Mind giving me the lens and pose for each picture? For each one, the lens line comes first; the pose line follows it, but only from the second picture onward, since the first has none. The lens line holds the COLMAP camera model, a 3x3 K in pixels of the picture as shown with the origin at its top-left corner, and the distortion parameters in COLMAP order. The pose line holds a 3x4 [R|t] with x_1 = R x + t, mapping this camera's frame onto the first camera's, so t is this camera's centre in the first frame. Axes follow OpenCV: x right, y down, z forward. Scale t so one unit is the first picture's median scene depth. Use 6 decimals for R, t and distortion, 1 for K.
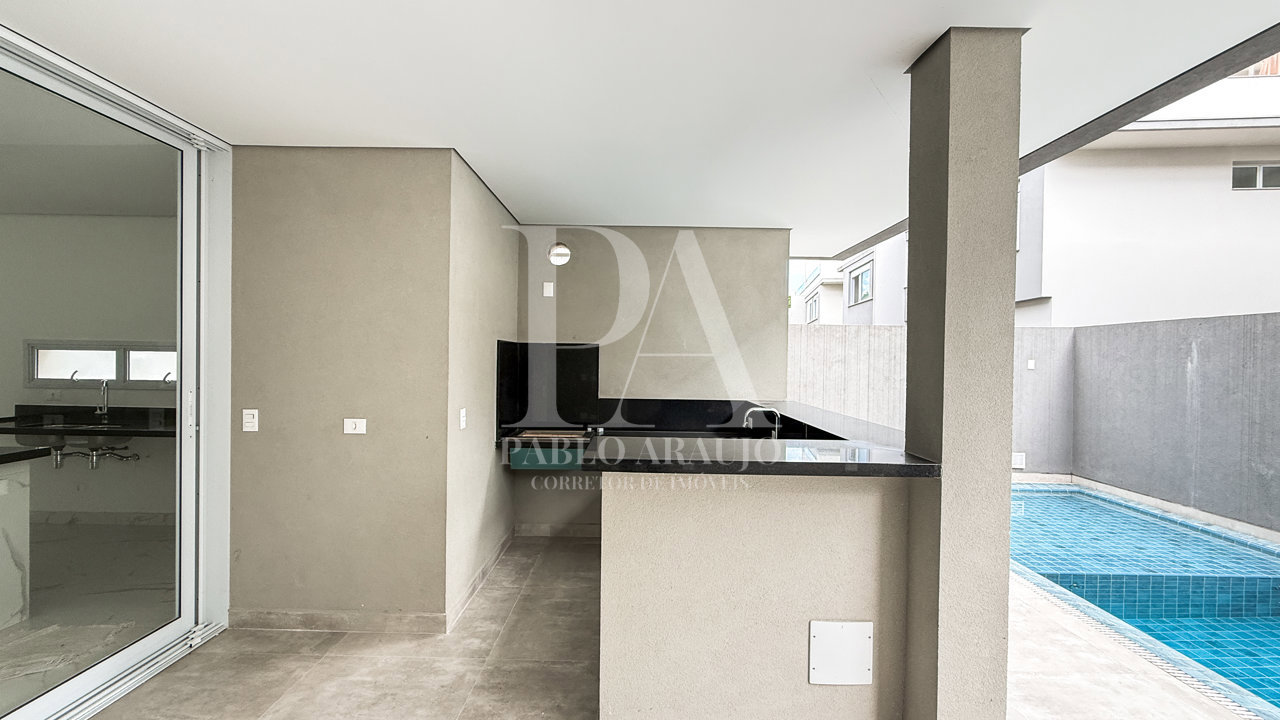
lens RADIAL K [[511.9, 0, 642.2], [0, 511.9, 358.4], [0, 0, 1]] dist [0.009484, 0.000254]
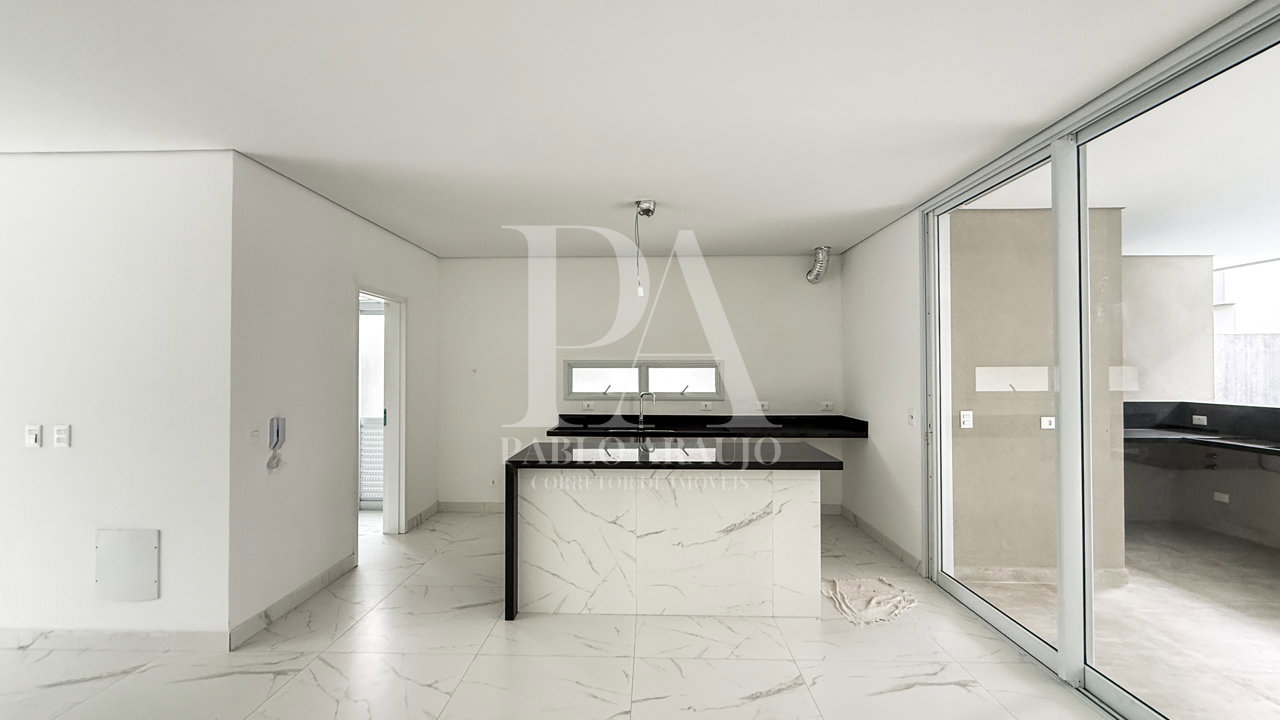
lens RADIAL K [[511.9, 0, 639.1], [0, 511.9, 362.1], [0, 0, 1]] dist [0.009484, 0.000254]
pose [[0.999844, -0.017406, 0.002924, -1.020844], [0.017437, 0.999788, -0.010961, -0.015517], [-0.002732, 0.011010, 0.999936, -0.185788]]
